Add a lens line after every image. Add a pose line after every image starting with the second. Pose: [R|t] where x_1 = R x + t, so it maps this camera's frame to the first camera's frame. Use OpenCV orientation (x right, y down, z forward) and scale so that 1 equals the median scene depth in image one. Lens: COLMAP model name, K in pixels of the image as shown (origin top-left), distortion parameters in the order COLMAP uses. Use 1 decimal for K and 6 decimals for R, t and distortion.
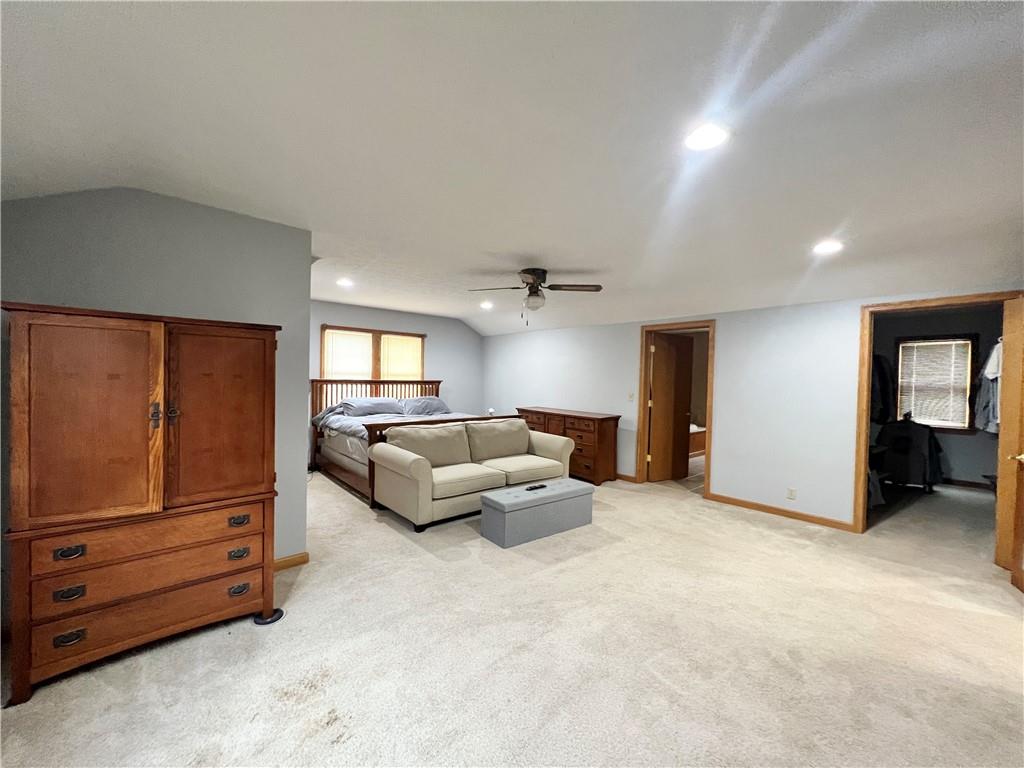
lens RADIAL K [[410.3, 0, 513.3], [0, 410.3, 391.3], [0, 0, 1]] dist [0.000014, -0.000259]
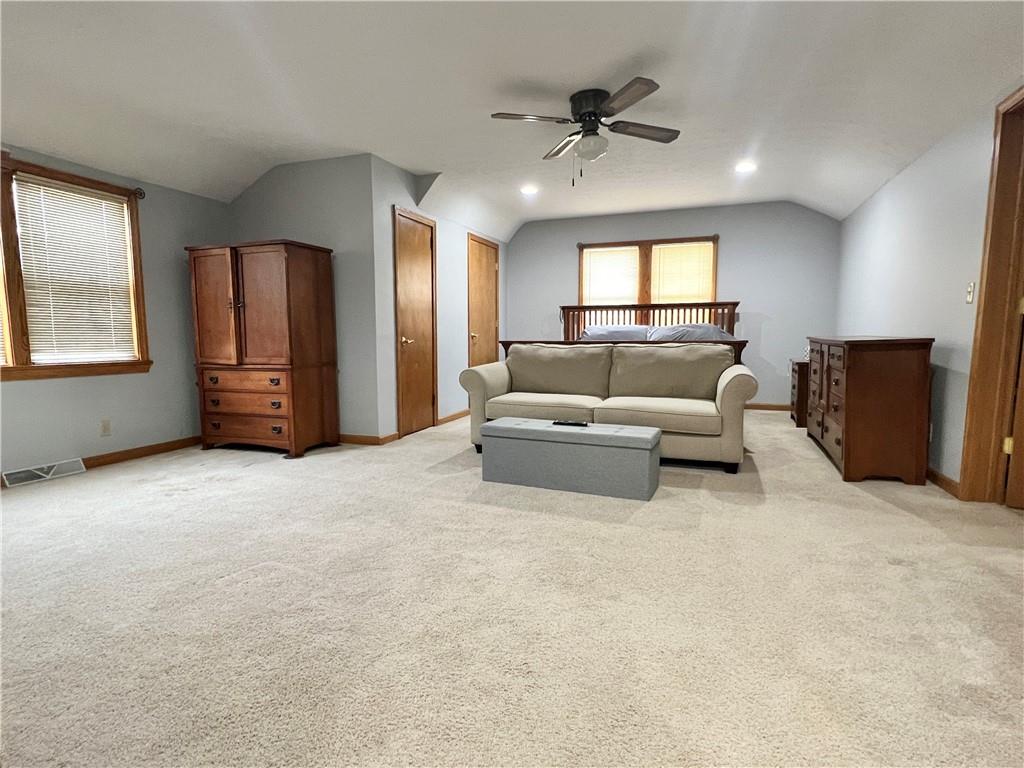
lens RADIAL K [[536.3, 0, 512.7], [0, 536.3, 378.3], [0, 0, 1]] dist [0.002175, 0.000436]
pose [[0.474375, 0.051721, -0.878802, 0.579607], [-0.013167, 0.998578, 0.051663, 0.081144], [0.880225, -0.012936, 0.474381, 0.349411]]
